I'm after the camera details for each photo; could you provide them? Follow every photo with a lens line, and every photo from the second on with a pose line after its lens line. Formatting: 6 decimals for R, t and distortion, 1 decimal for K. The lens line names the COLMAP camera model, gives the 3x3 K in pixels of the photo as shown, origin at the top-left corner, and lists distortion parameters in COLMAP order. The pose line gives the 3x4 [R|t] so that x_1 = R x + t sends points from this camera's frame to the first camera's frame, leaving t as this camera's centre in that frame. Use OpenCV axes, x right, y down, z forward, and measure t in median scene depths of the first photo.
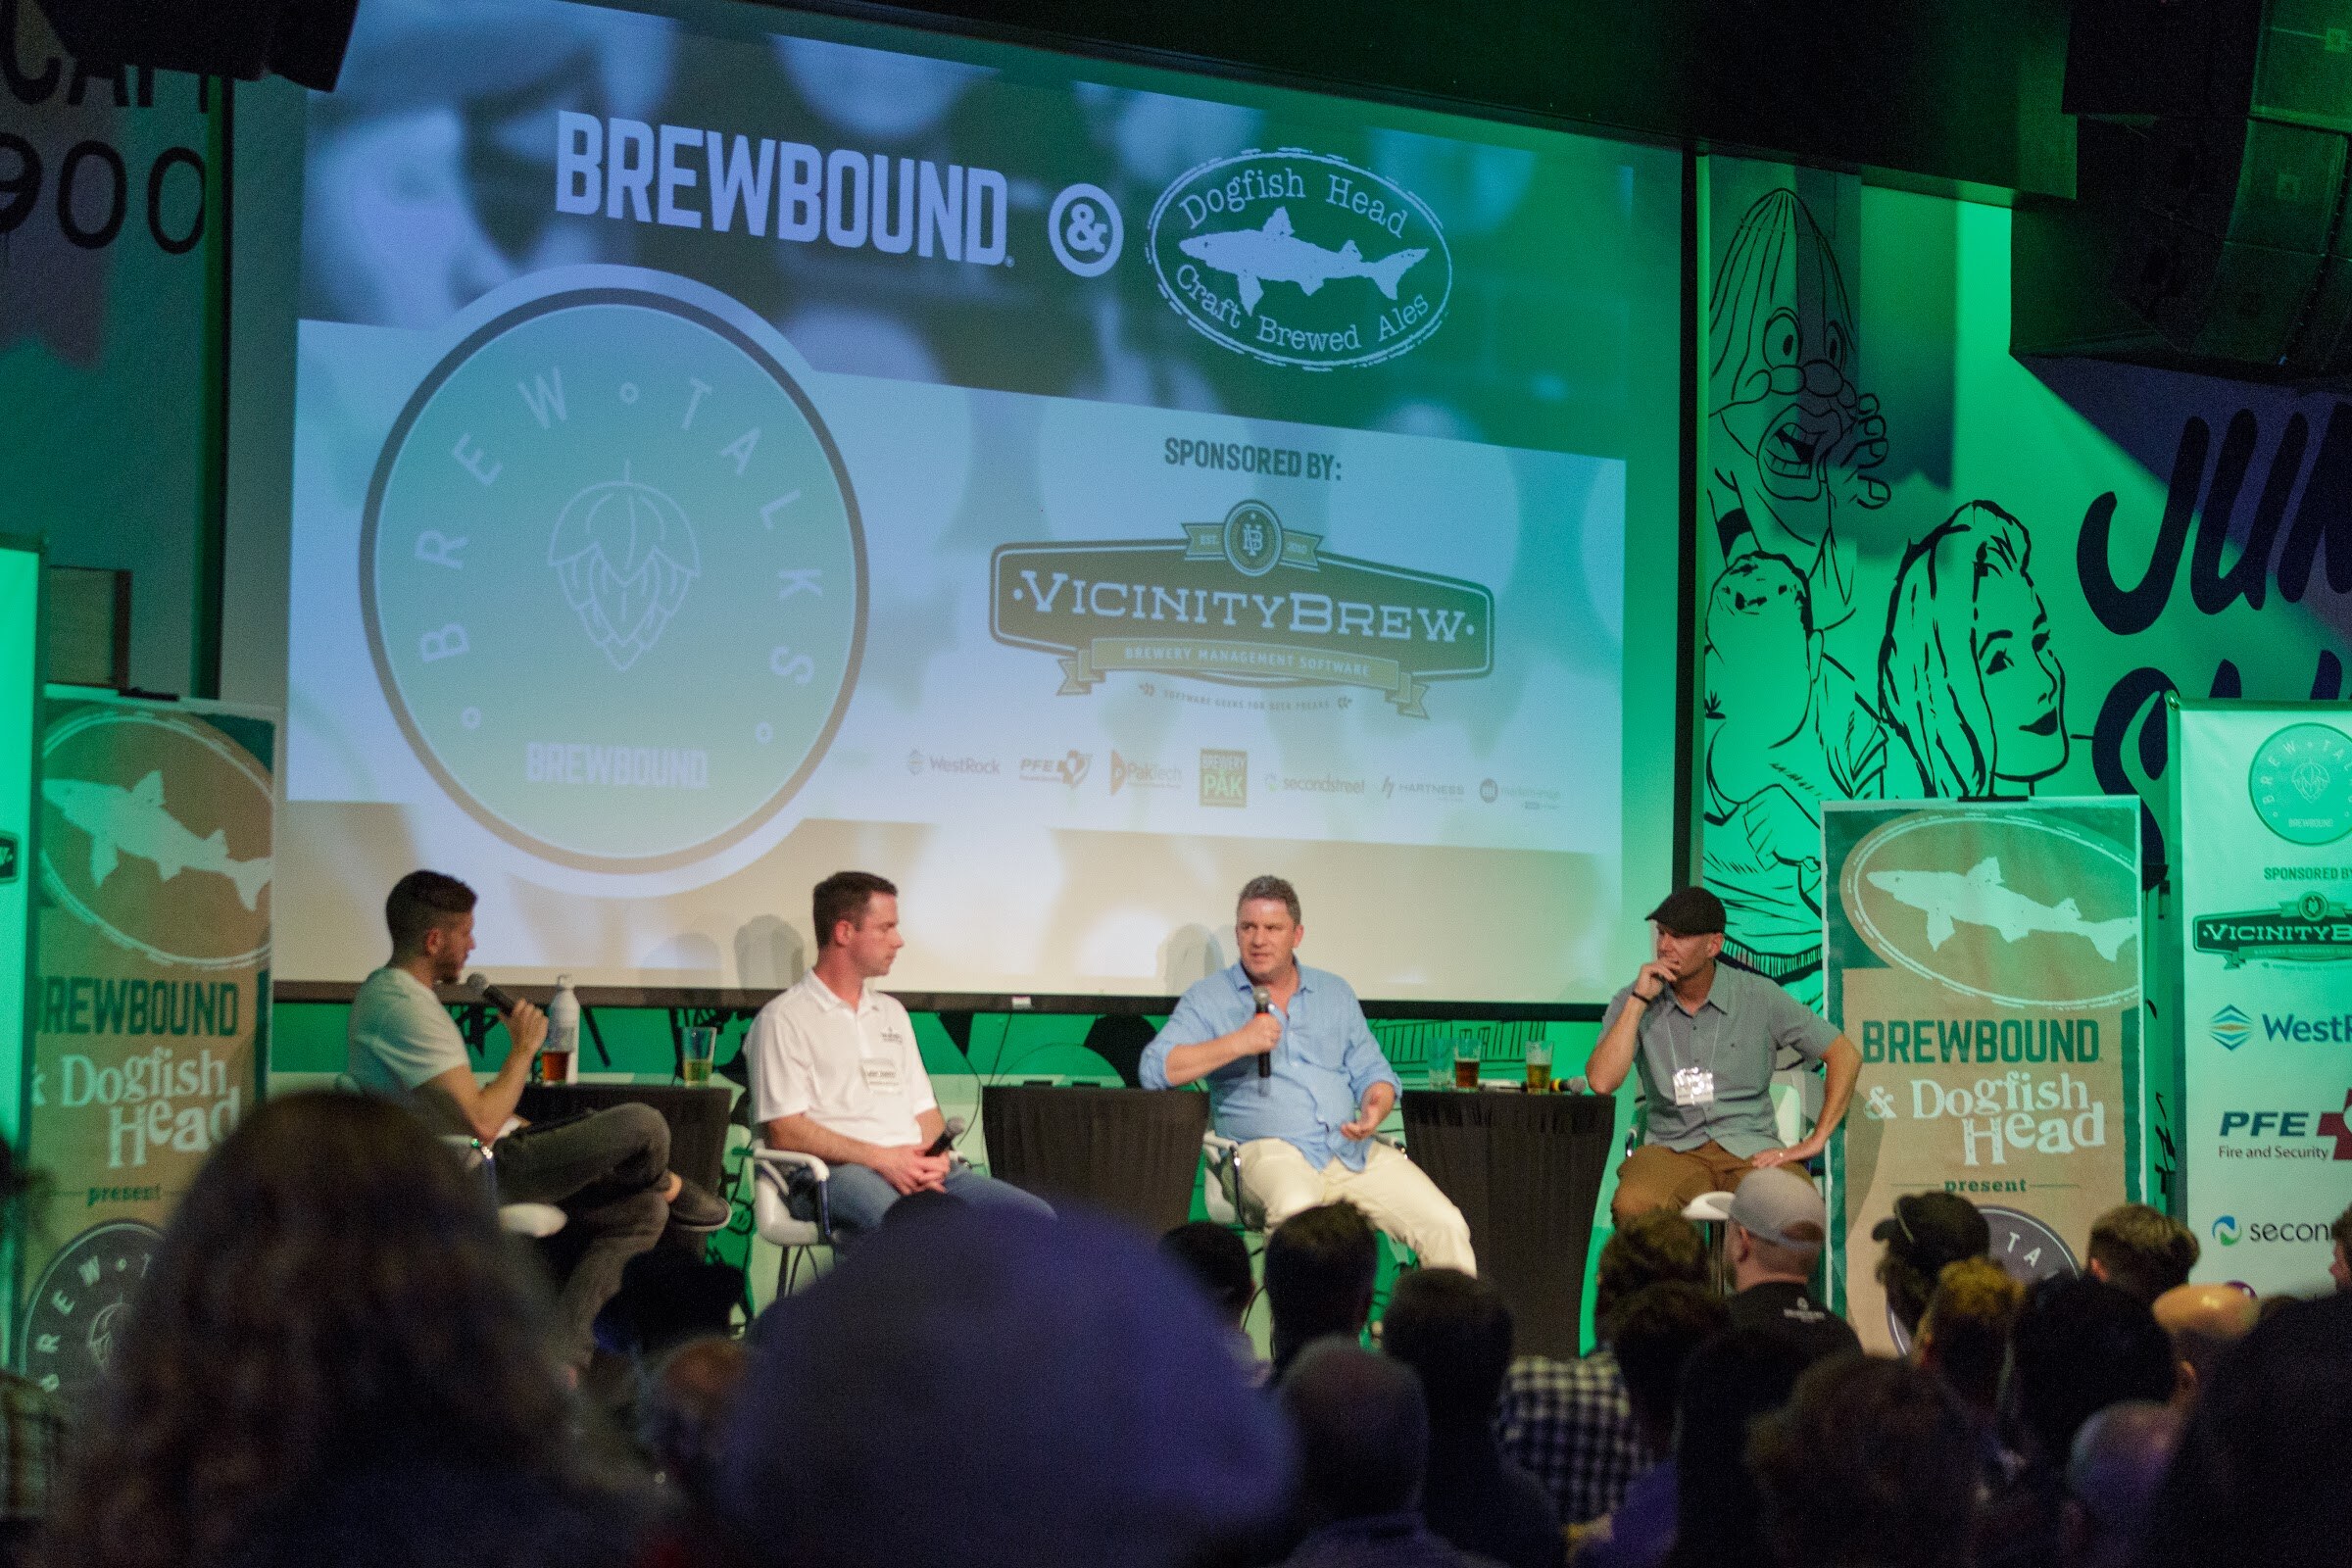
lens RADIAL K [[5128.5, 0, 1168.2], [0, 5128.5, 749.5], [0, 0, 1]] dist [-0.008826, -0.511780]
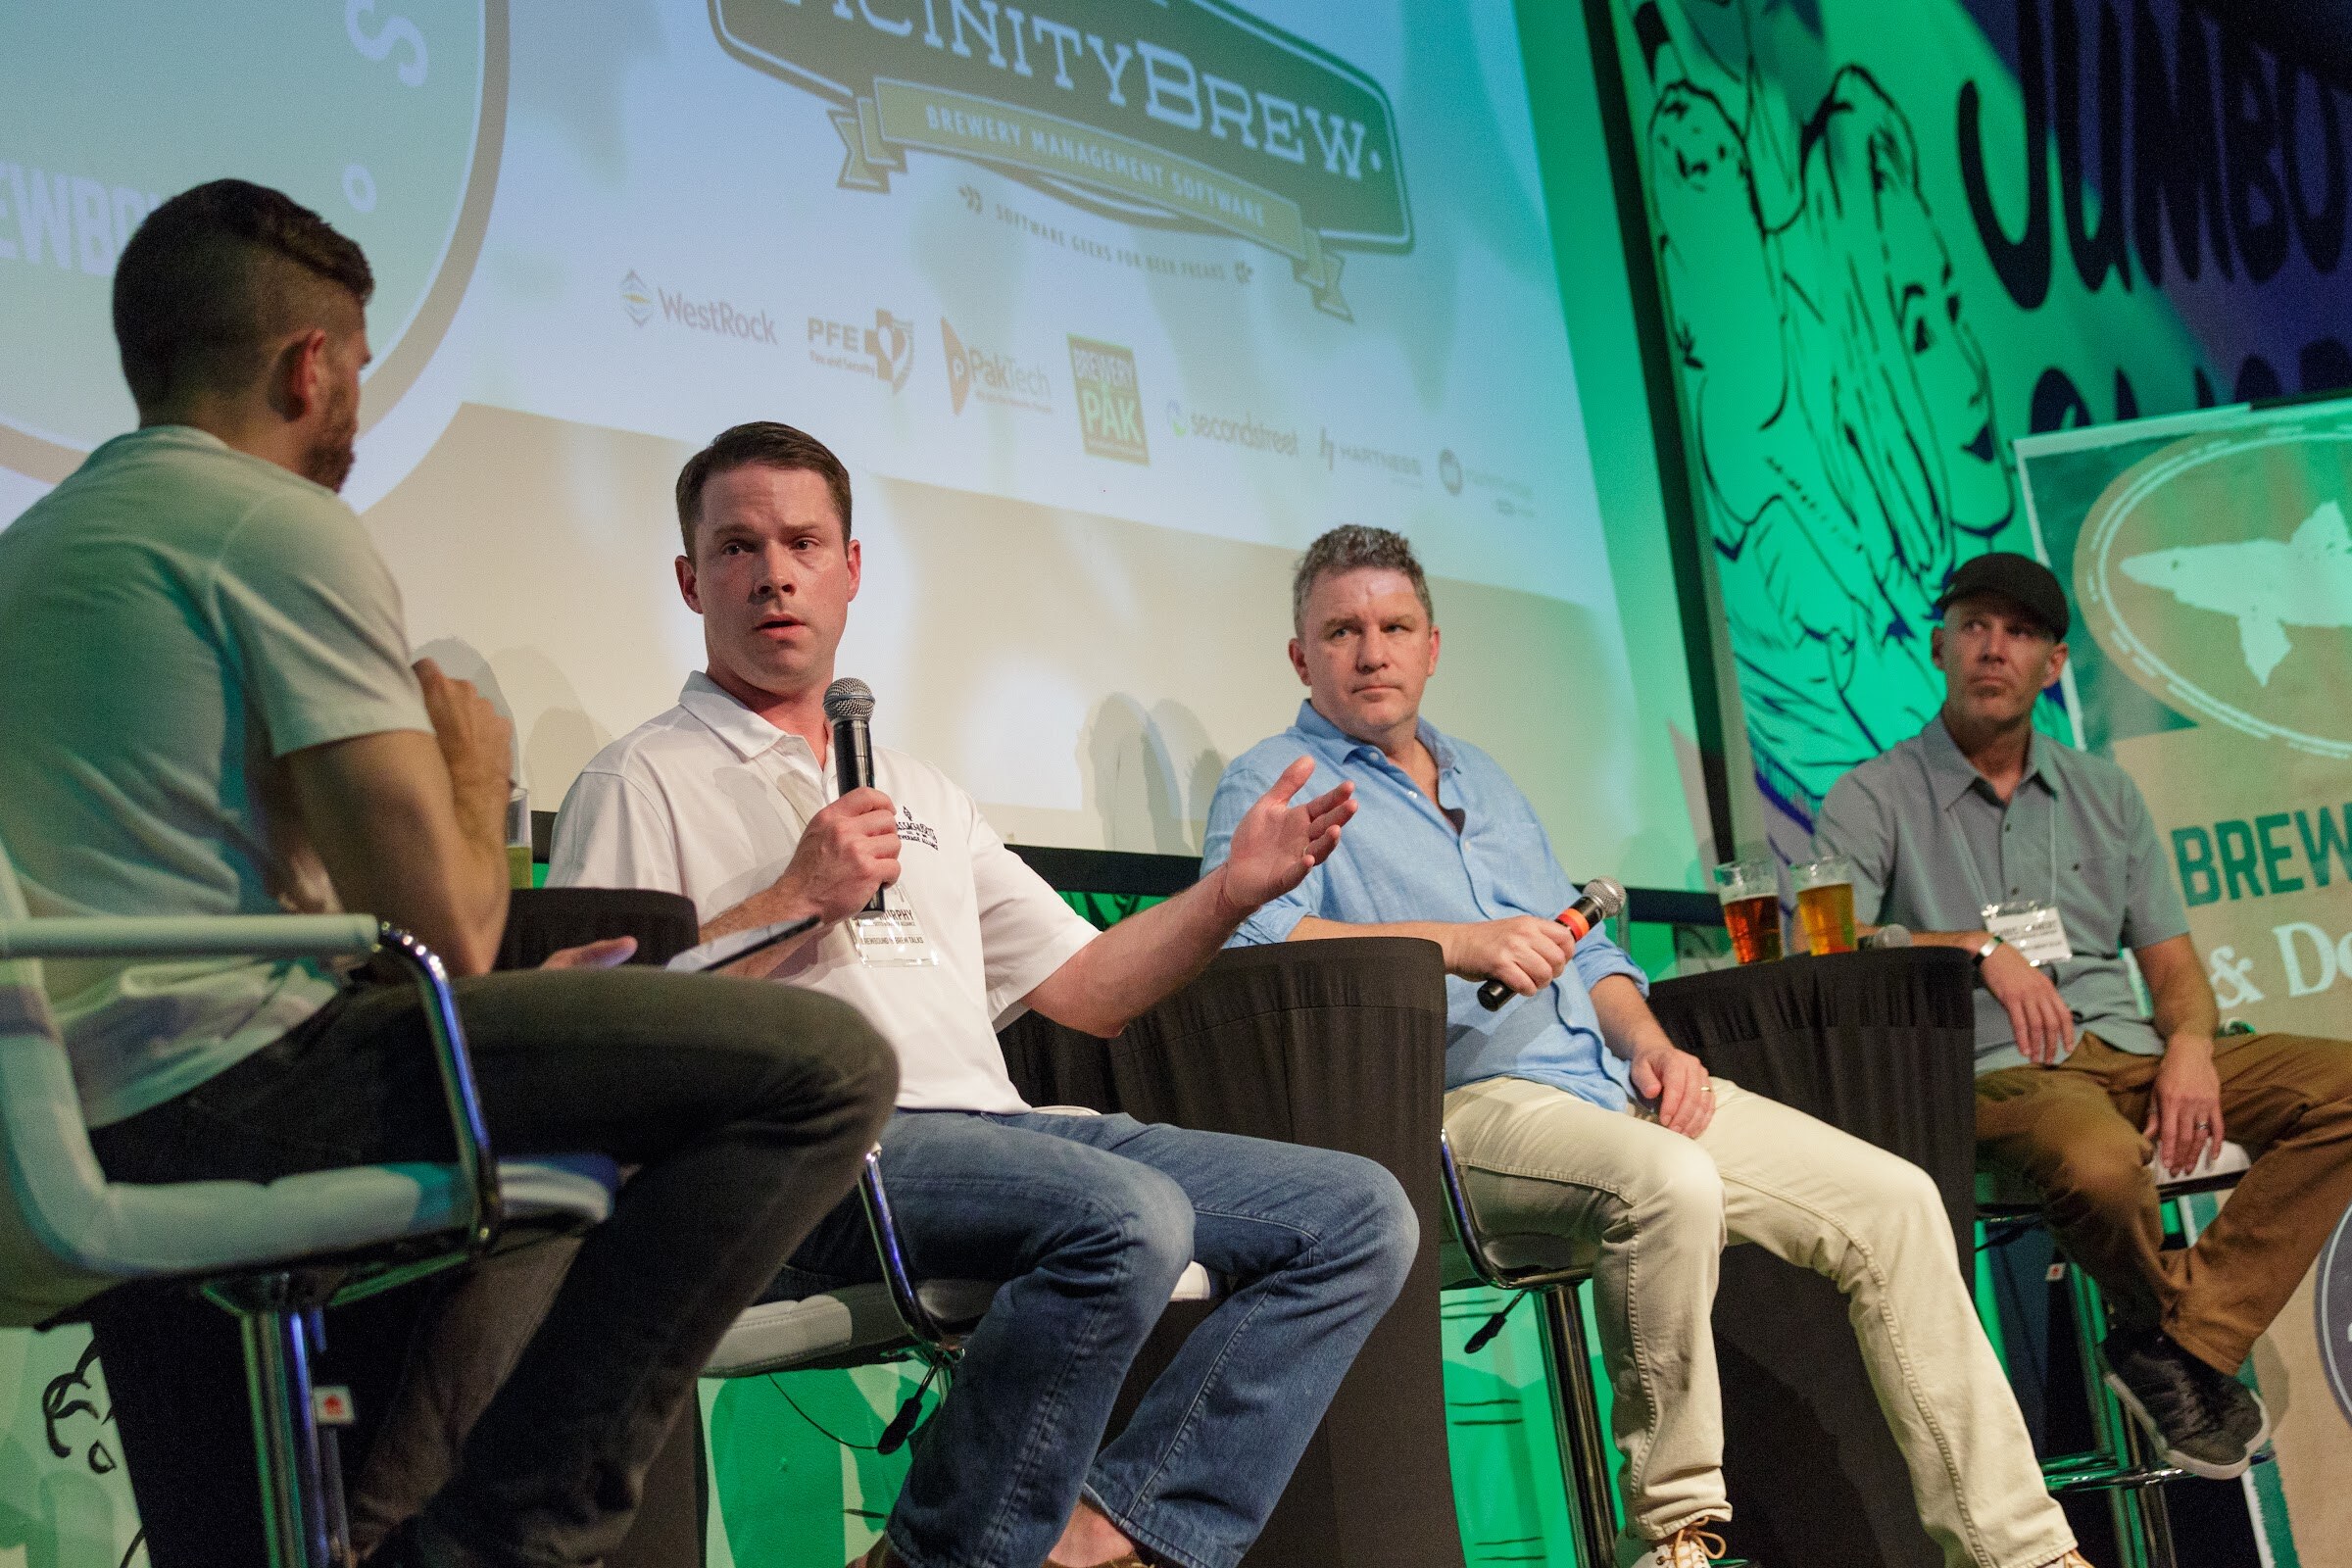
lens RADIAL K [[5128.5, 0, 1168.2], [0, 5128.5, 749.5], [0, 0, 1]] dist [-0.008826, -0.511780]
pose [[0.913189, -0.100313, 0.394997, -0.168026], [0.150425, 0.983759, -0.097932, 0.081447], [-0.378758, 0.148848, 0.913448, 0.557949]]
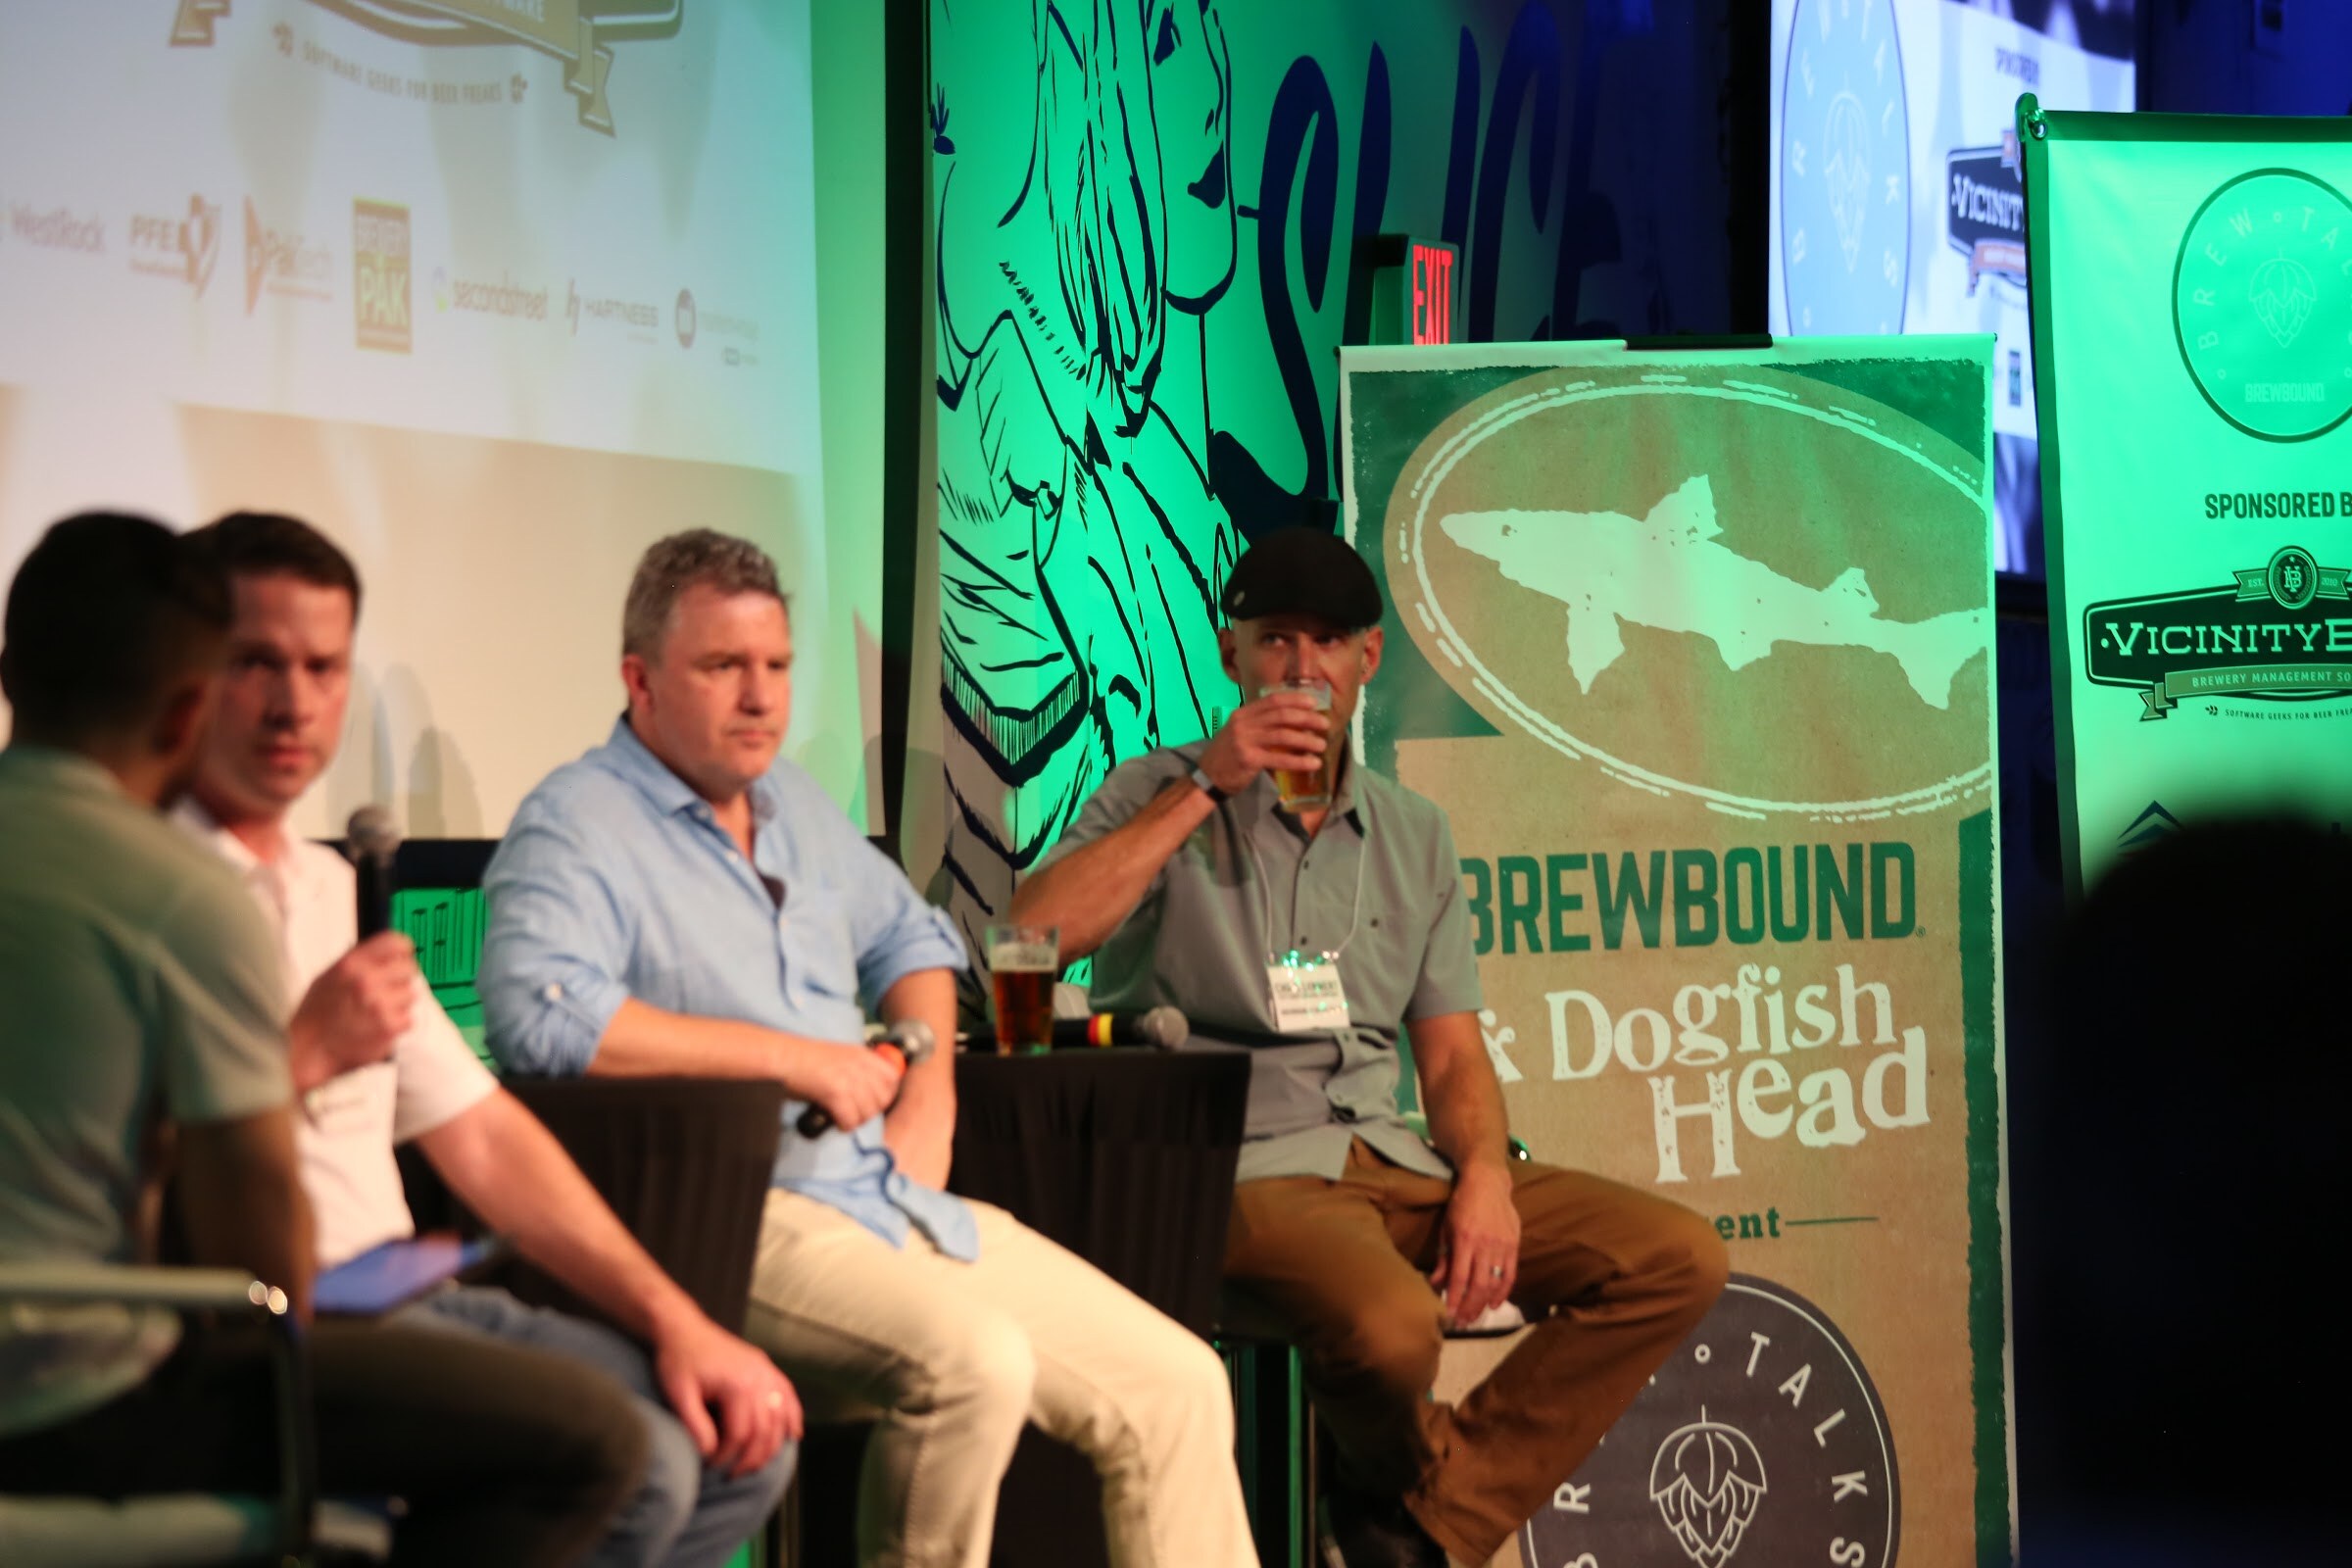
lens RADIAL K [[10022.6, 0, 1179.8], [0, 10022.6, 817.2], [0, 0, 1]] dist [1.056637, 13.130669]
pose [[0.804923, -0.024873, 0.592858, -0.384623], [-0.003494, 0.998905, 0.046652, 0.010232], [-0.593369, -0.039623, 0.803955, 0.337384]]
